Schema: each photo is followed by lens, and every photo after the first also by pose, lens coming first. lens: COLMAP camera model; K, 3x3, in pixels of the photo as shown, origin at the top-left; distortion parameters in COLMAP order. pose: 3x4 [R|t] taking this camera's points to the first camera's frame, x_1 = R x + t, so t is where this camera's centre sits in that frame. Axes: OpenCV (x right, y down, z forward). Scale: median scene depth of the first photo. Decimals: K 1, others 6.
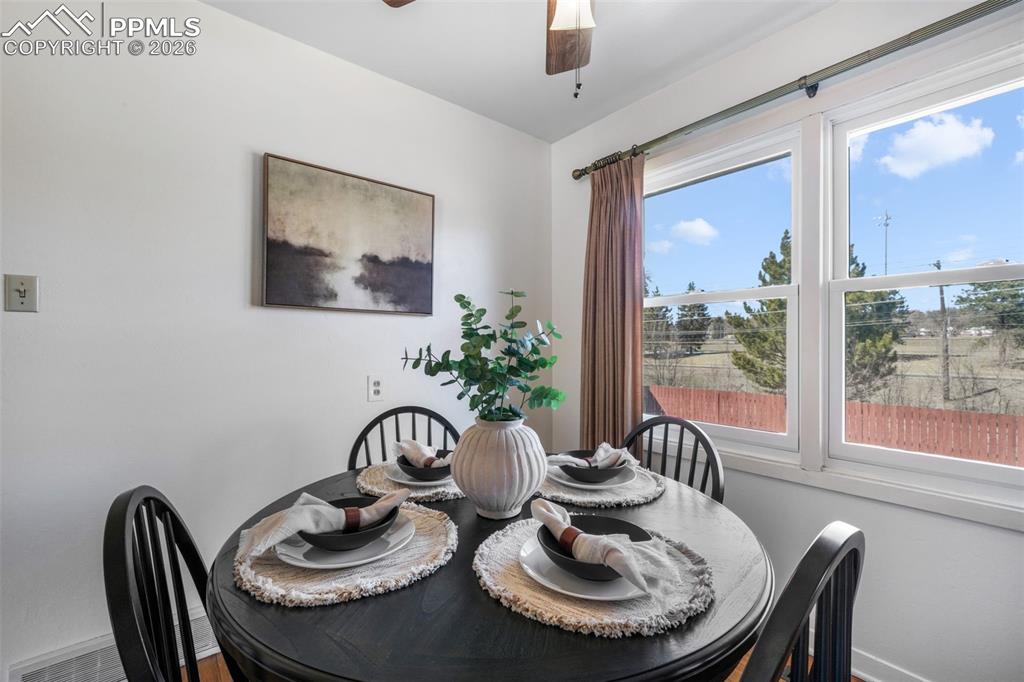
lens RADIAL K [[443.8, 0, 512.0], [0, 443.8, 341.0], [0, 0, 1]] dist [0.001434, 0.000311]
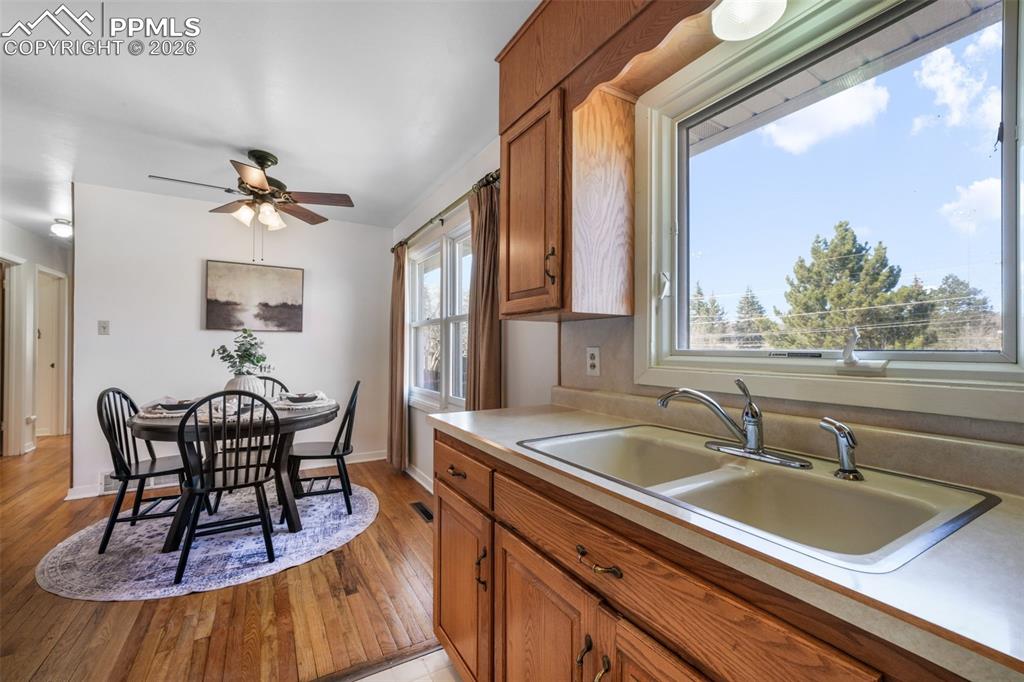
lens RADIAL K [[409.1, 0, 498.7], [0, 409.1, 343.1], [0, 0, 1]] dist [0.000101, 0.000820]
pose [[0.988583, 0.000479, -0.150676, 1.005987], [-0.000692, 0.999999, -0.001363, -0.010283], [0.150675, 0.001451, 0.988582, -0.665750]]
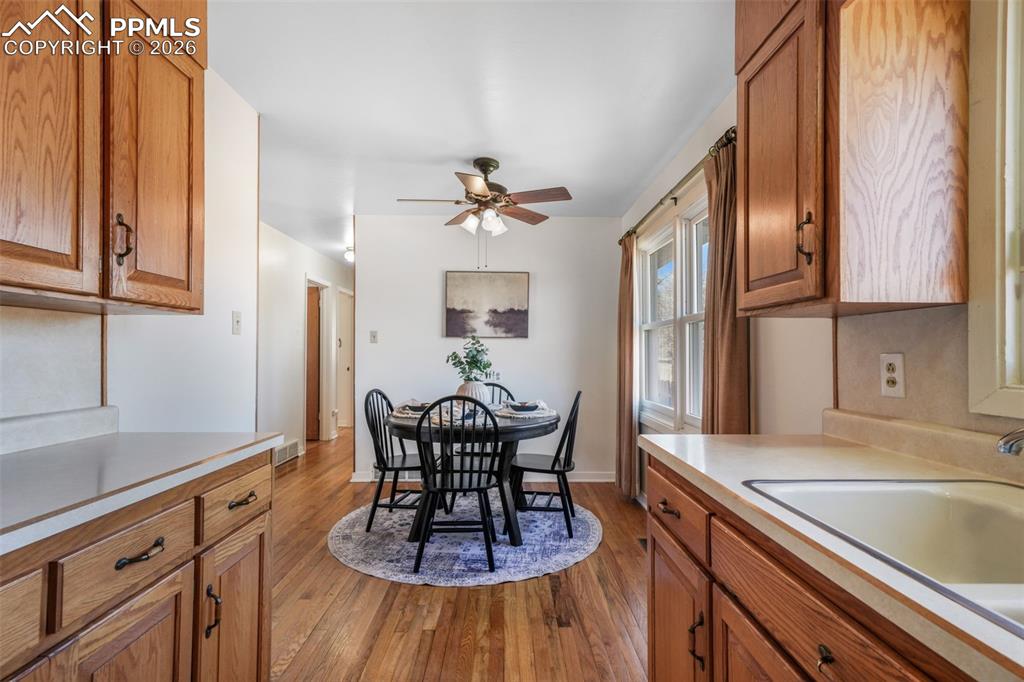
lens RADIAL K [[473.1, 0, 516.4], [0, 473.1, 345.9], [0, 0, 1]] dist [0.012132, 0.000324]
pose [[0.797798, -0.007790, -0.602875, 1.047876], [0.003099, 0.999956, -0.008821, -0.009417], [0.602918, 0.005169, 0.797787, -0.637668]]
